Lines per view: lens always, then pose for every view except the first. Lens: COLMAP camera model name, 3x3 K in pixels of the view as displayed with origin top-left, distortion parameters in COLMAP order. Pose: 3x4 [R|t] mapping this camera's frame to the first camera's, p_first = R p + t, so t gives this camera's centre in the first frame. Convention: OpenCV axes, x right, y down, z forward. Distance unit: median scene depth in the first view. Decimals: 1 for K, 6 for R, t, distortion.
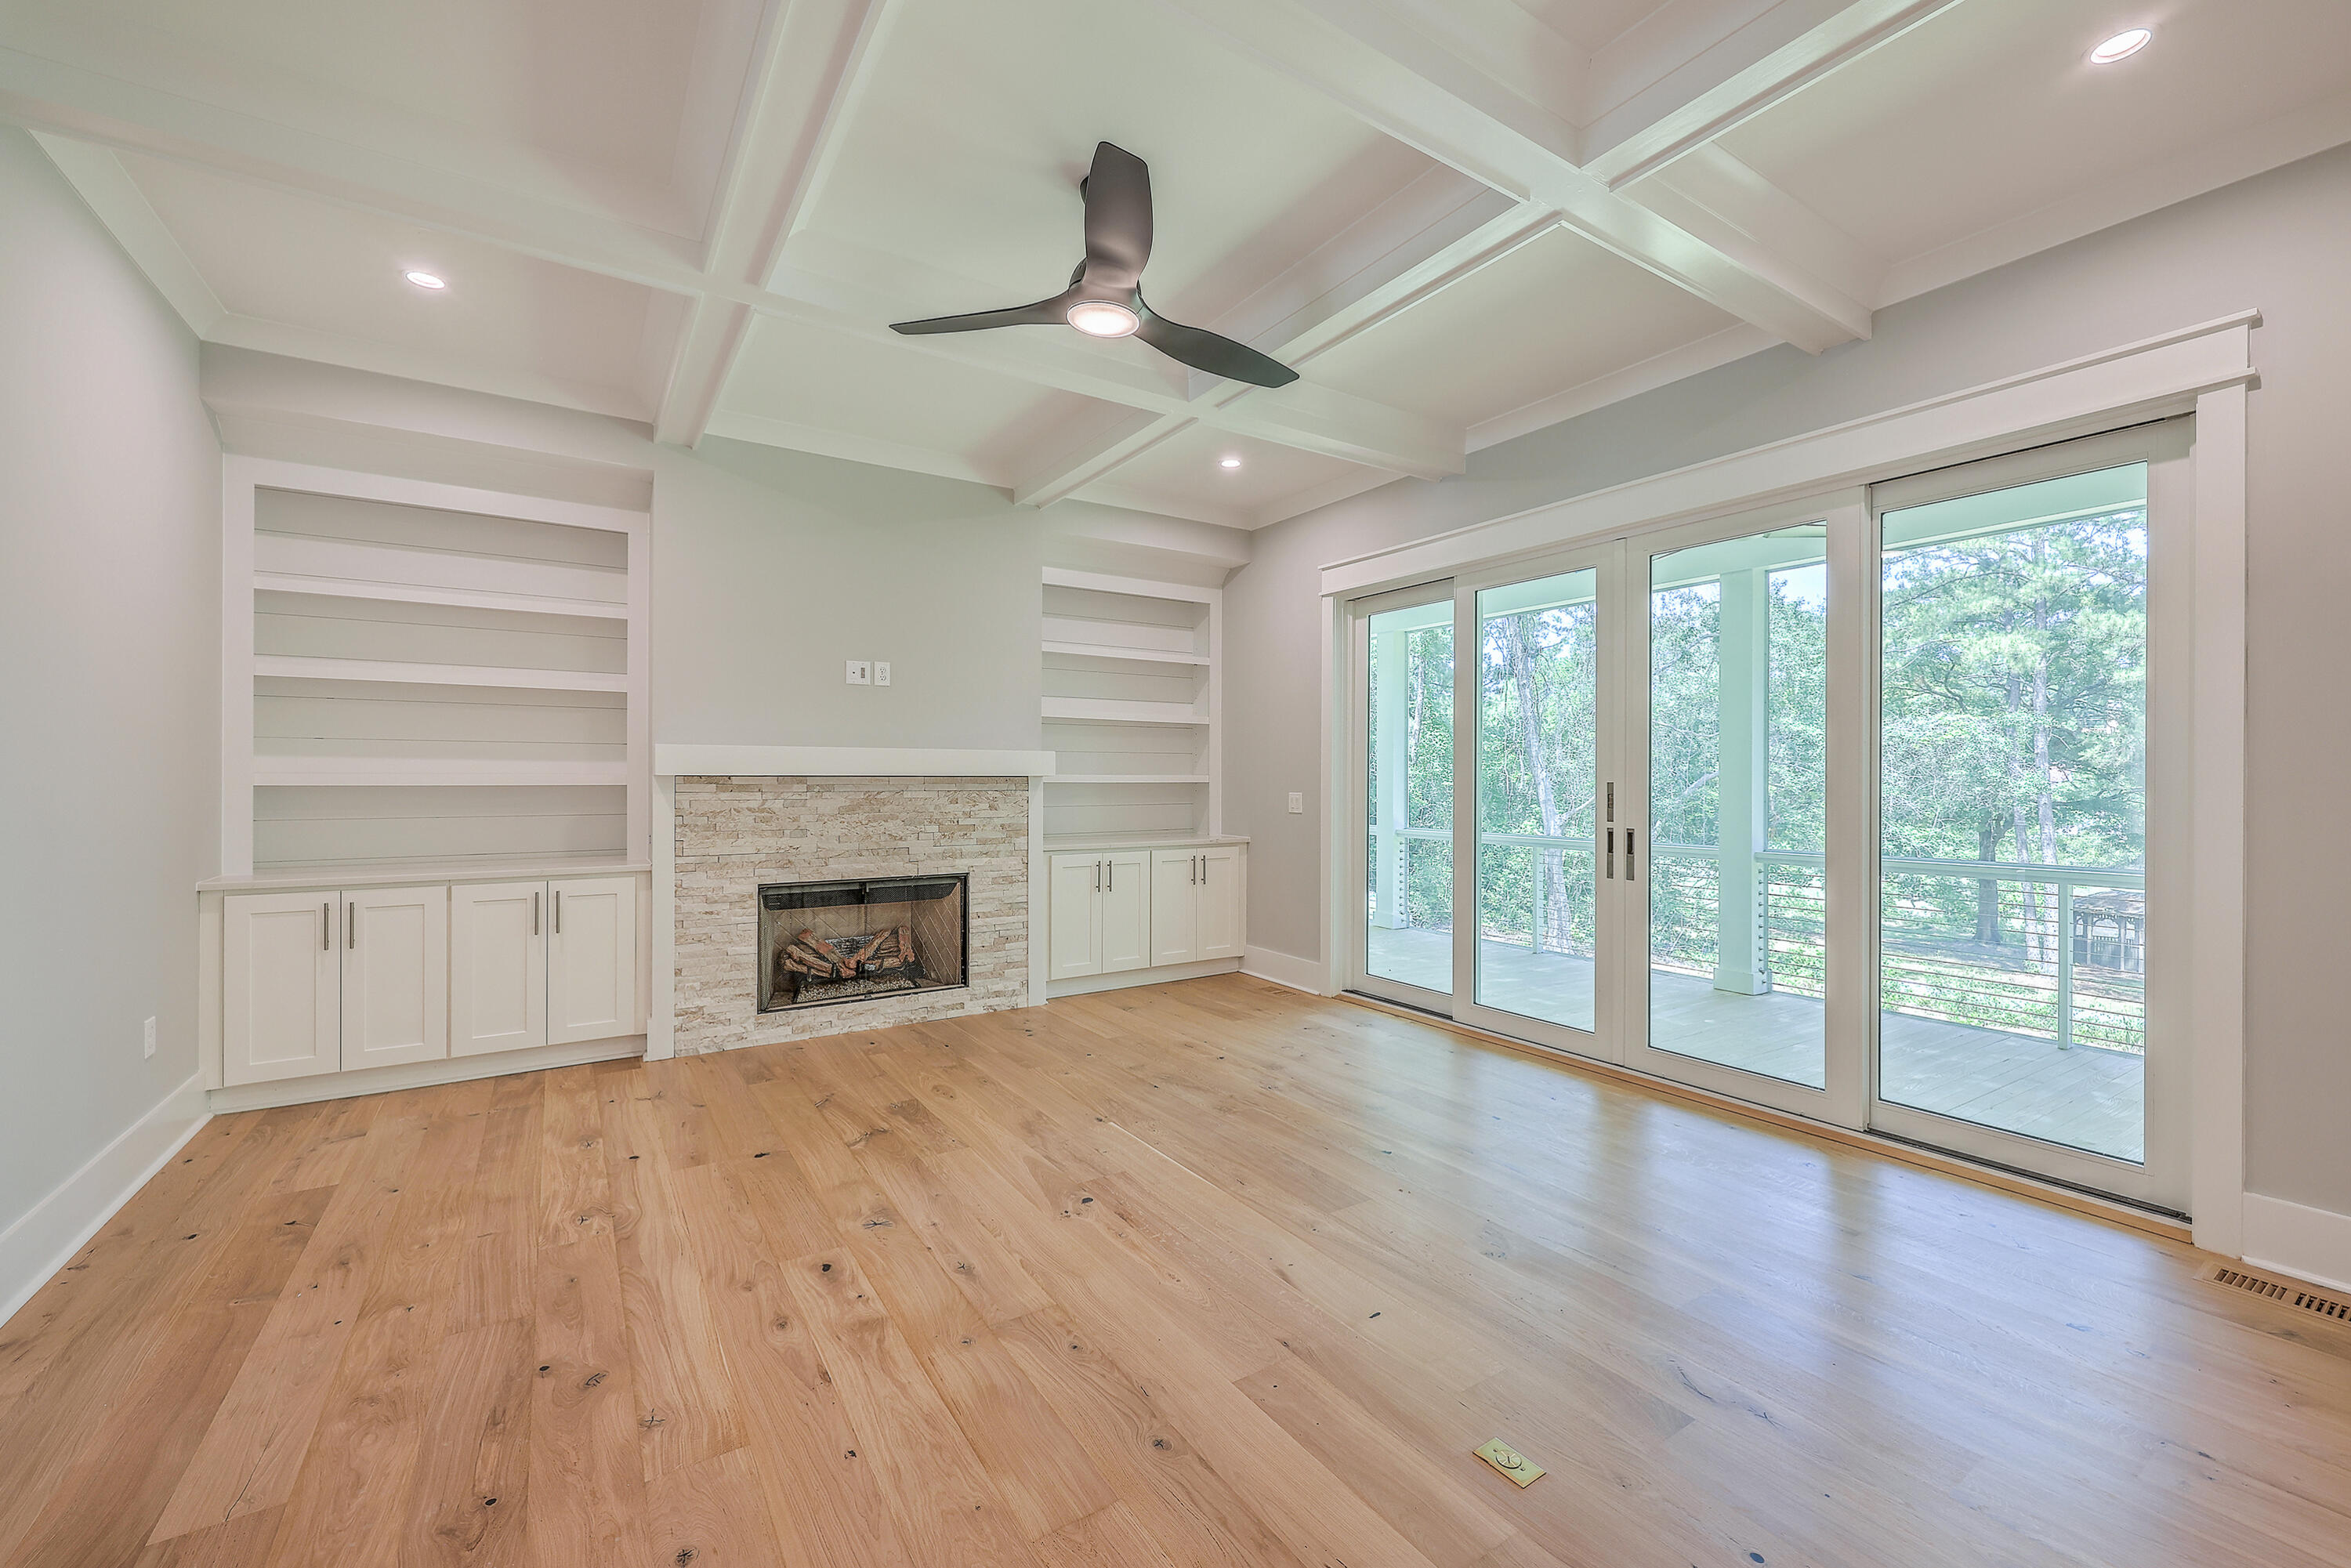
lens RADIAL K [[952.1, 0, 1184.5], [0, 952.1, 778.6], [0, 0, 1]] dist [0.001769, 0.000408]
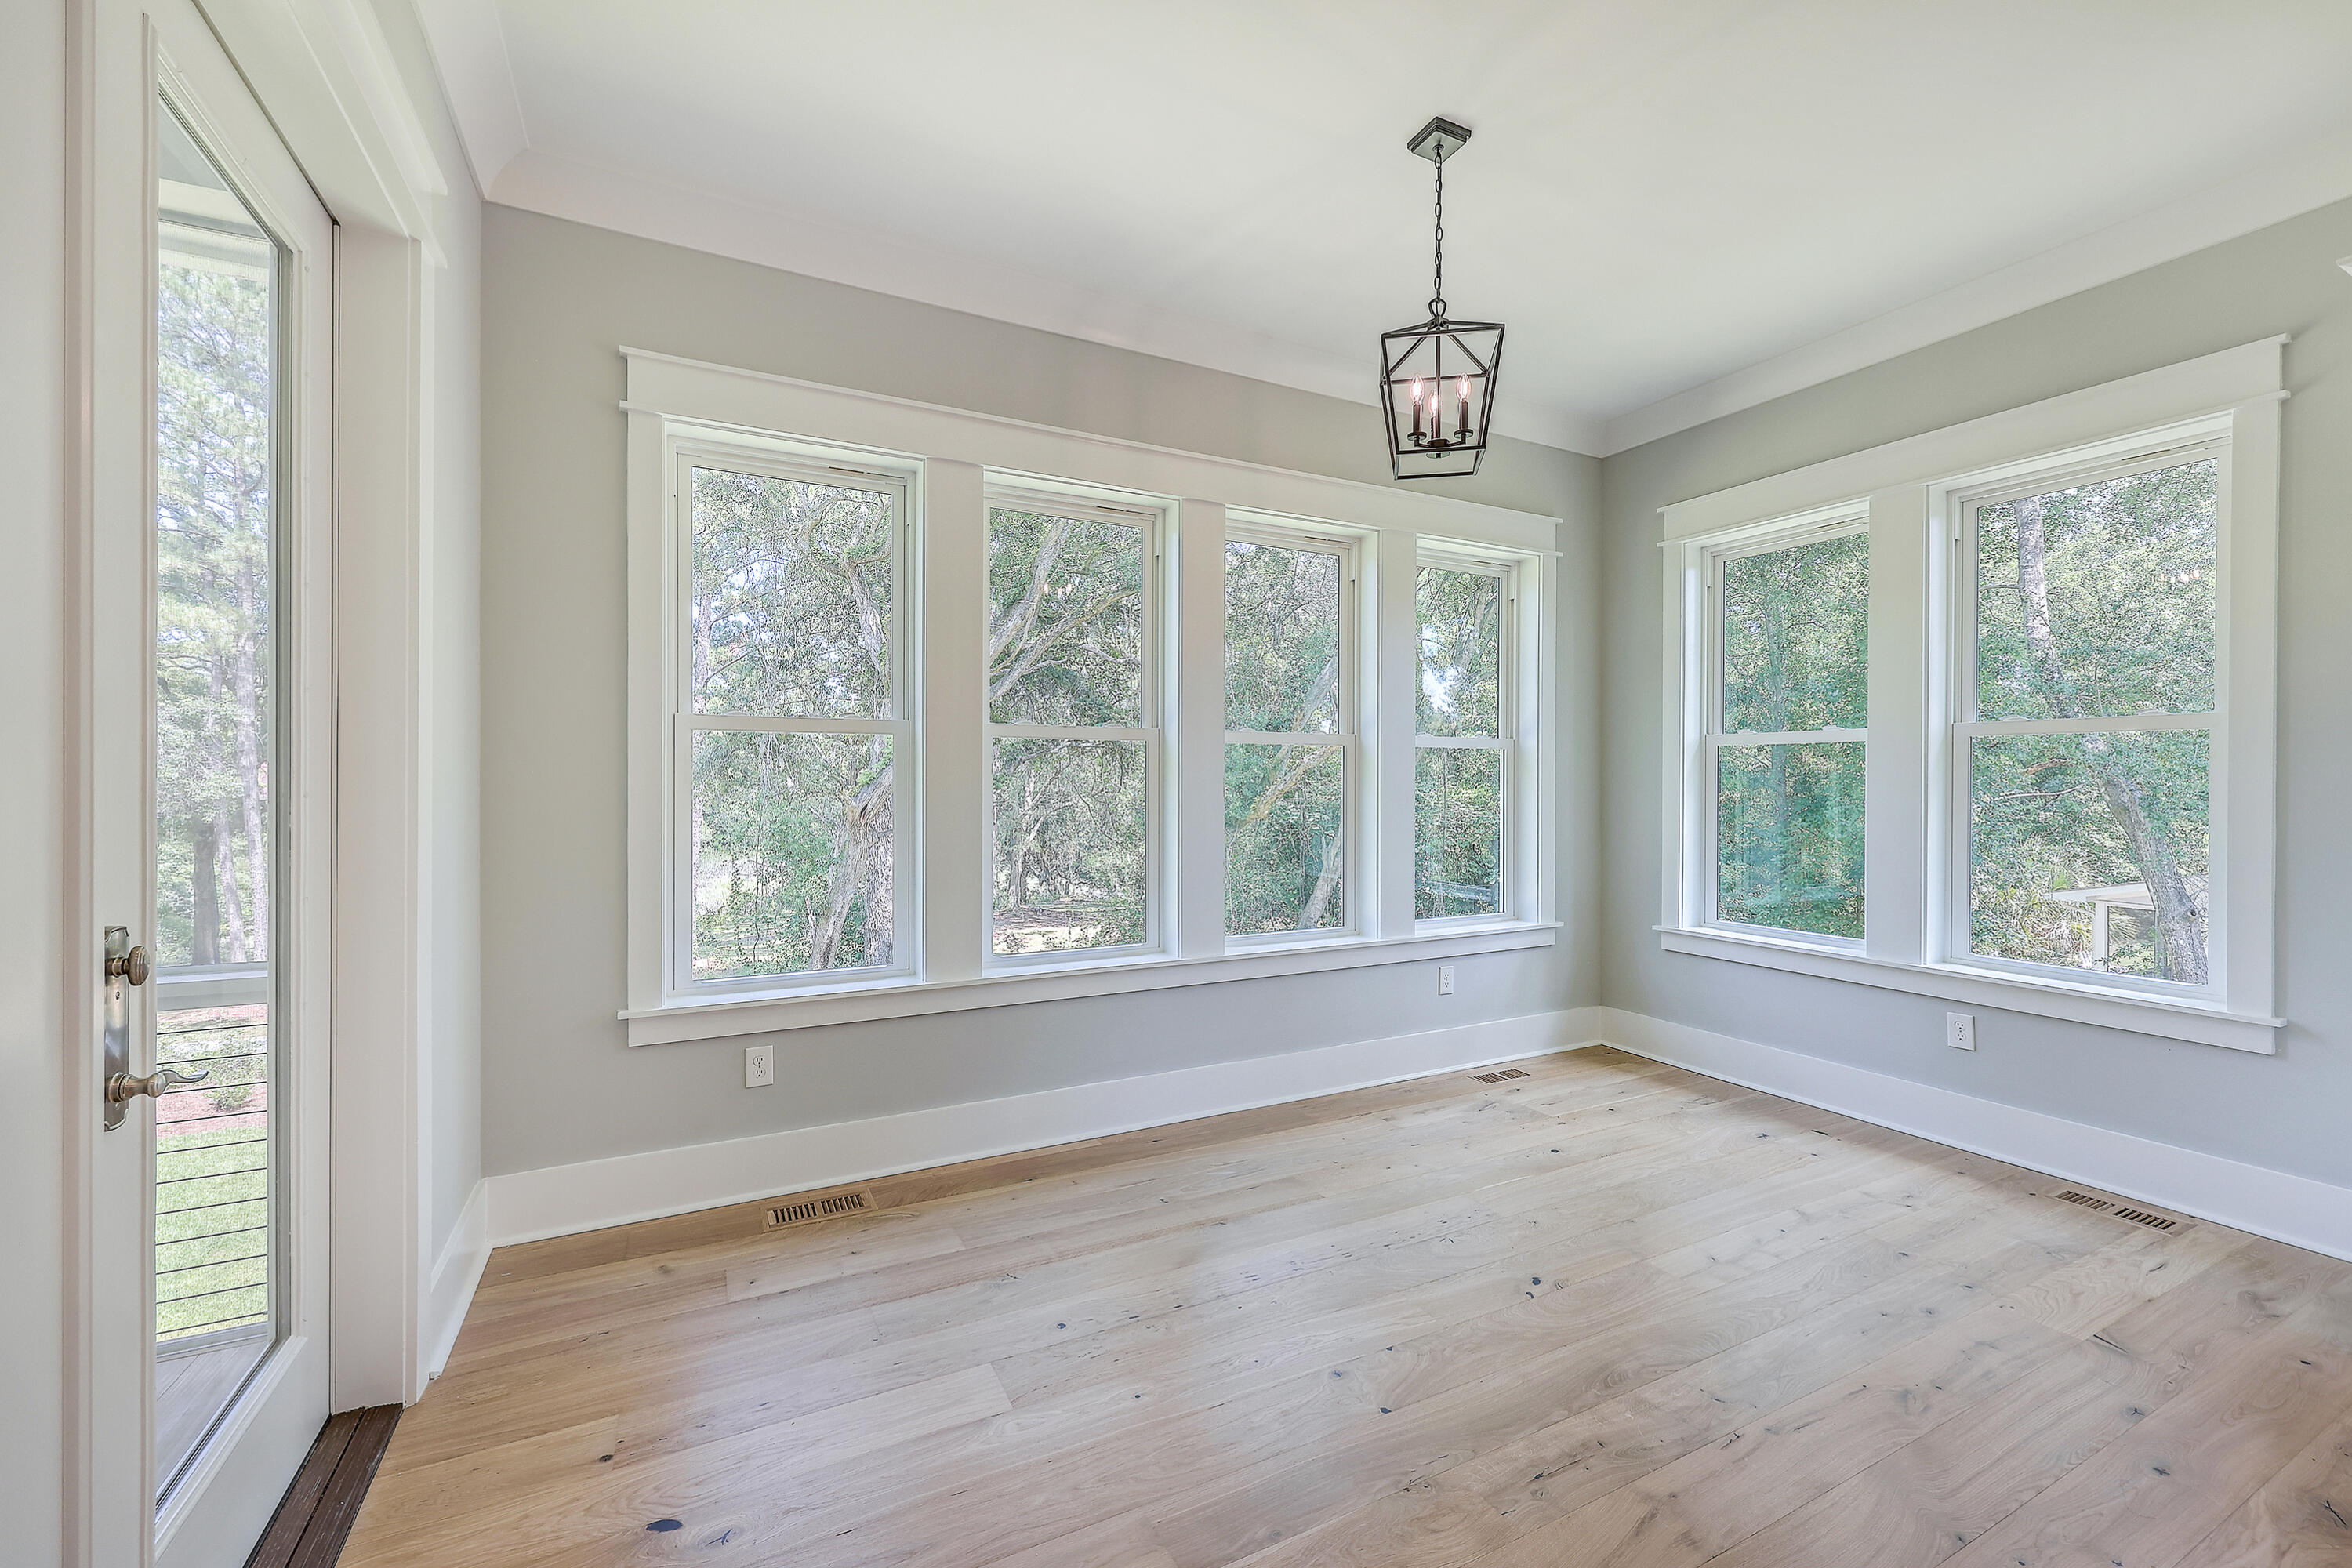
lens RADIAL K [[952.6, 0, 1169.4], [0, 952.6, 780.4], [0, 0, 1]] dist [0.001769, 0.000408]
pose [[0.119253, -0.001923, 0.992862, 0.777432], [-0.000026, 0.999998, 0.001940, 0.000587], [-0.992864, -0.000257, 0.119252, 0.301327]]
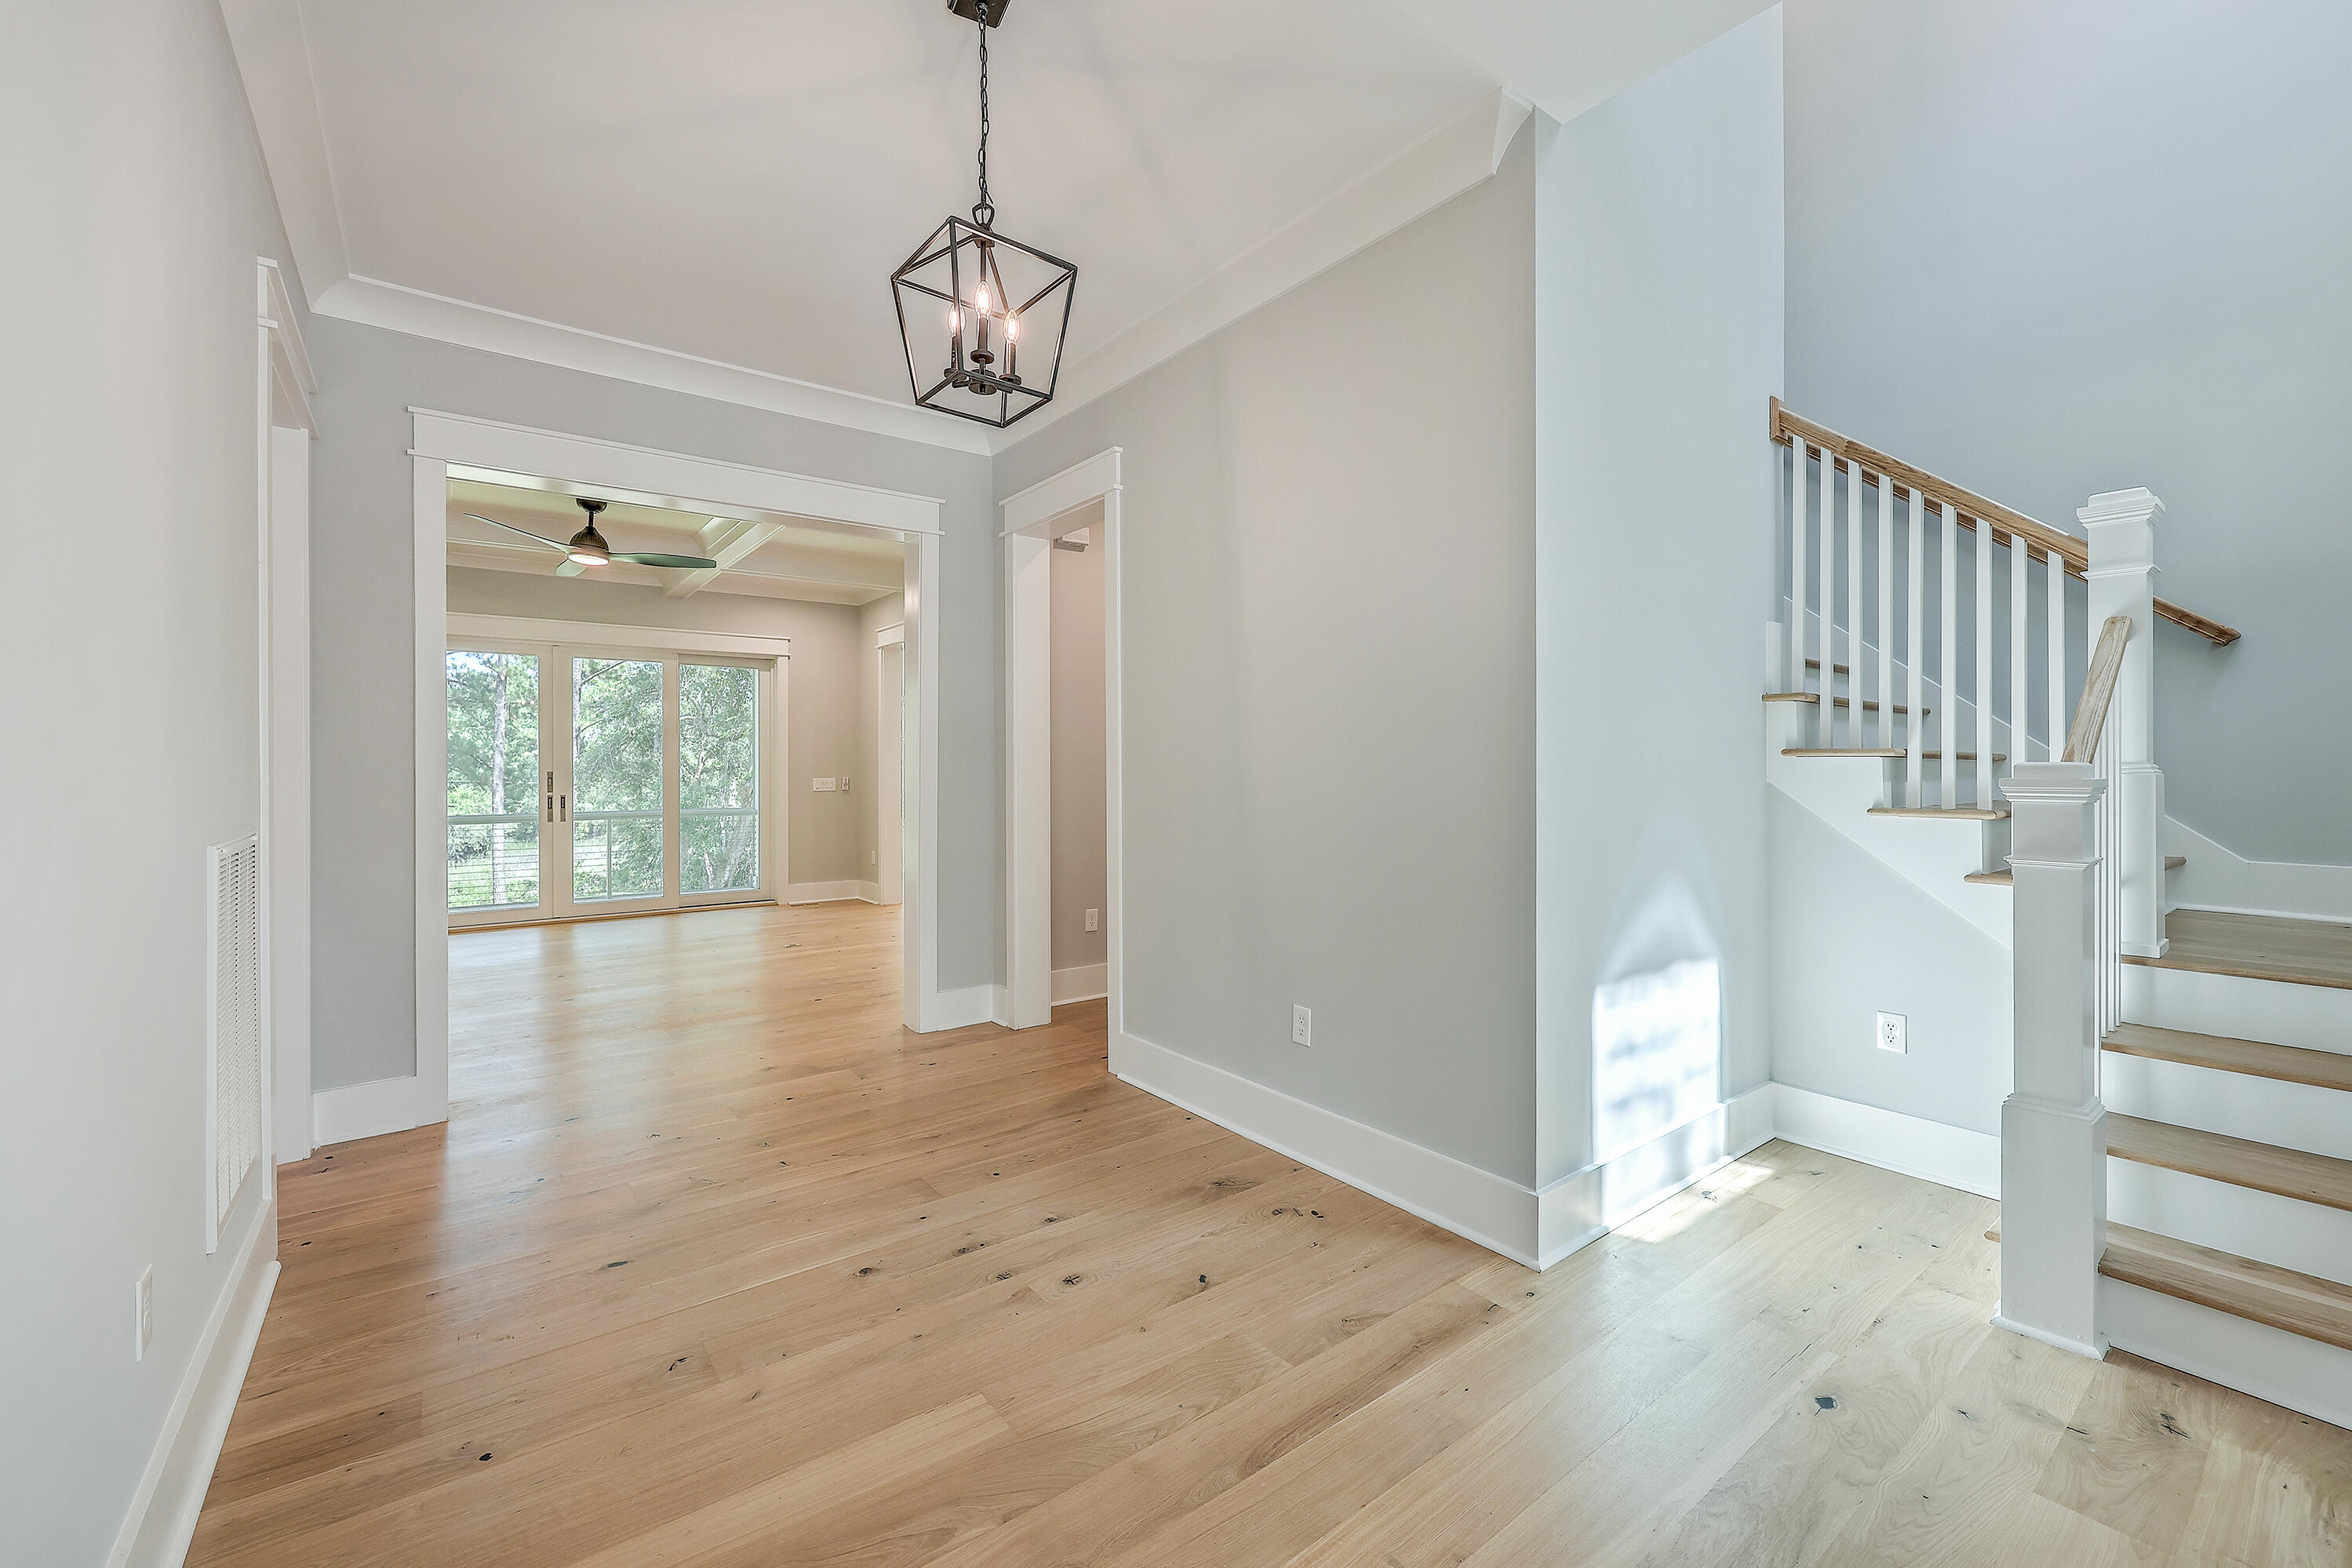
lens RADIAL K [[952.5, 0, 1183.0], [0, 952.5, 766.7], [0, 0, 1]] dist [0.001769, 0.000408]
pose [[-0.074897, -0.001039, 0.997191, -1.513467], [0.004469, 0.999989, 0.001378, -0.003224], [-0.997181, 0.004560, -0.074892, -0.121225]]
